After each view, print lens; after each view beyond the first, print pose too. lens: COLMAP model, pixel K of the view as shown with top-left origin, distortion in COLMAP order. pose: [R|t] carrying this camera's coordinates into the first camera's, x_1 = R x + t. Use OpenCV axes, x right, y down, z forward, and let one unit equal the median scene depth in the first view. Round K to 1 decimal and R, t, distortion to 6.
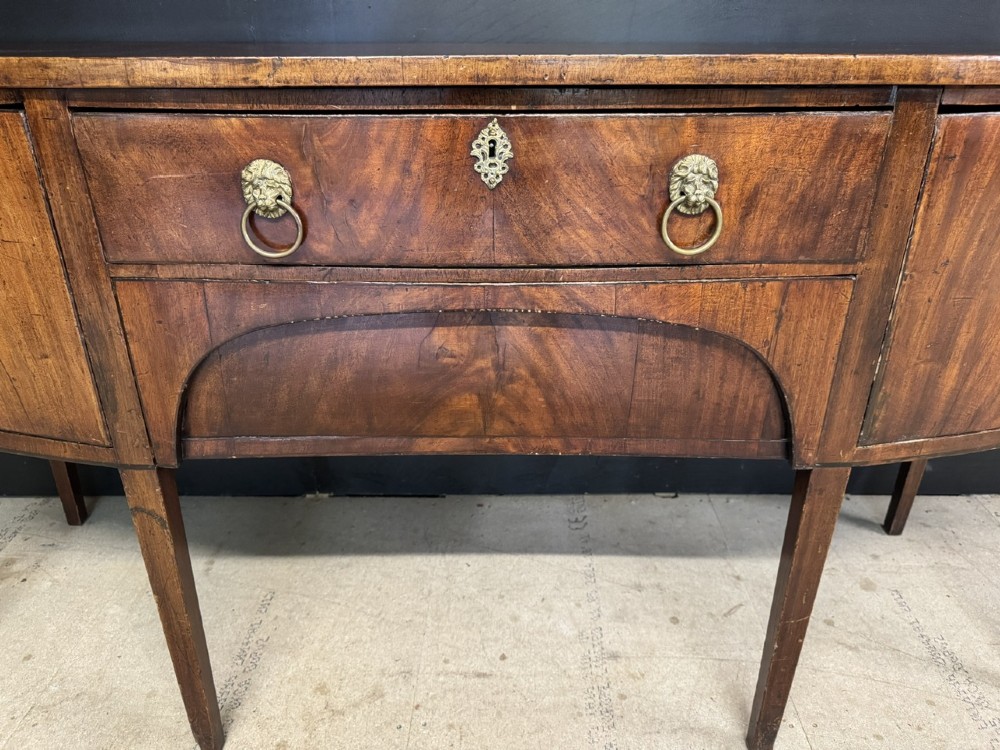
lens RADIAL K [[726.9, 0, 498.9], [0, 726.9, 372.6], [0, 0, 1]] dist [-0.002279, -0.011117]
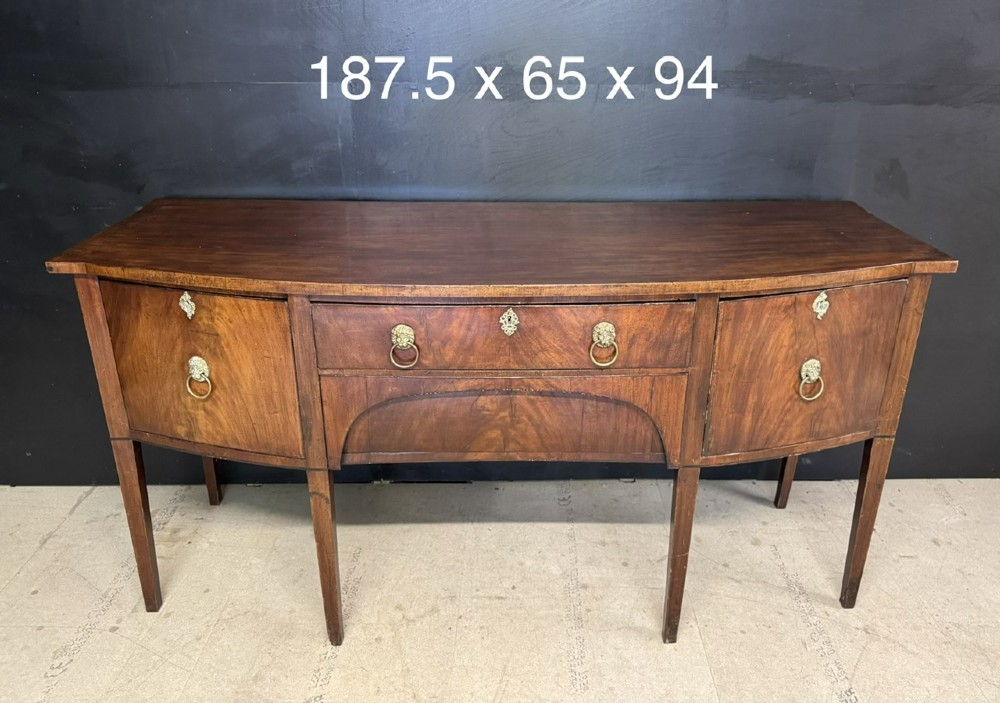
lens RADIAL K [[743.0, 0, 516.5], [0, 743.0, 308.8], [0, 0, 1]] dist [0.038652, -0.041855]
pose [[0.999895, -0.001380, 0.014406, -0.016381], [0.002177, 0.998462, -0.055400, -0.181356], [-0.014308, 0.055426, 0.998360, -0.979654]]
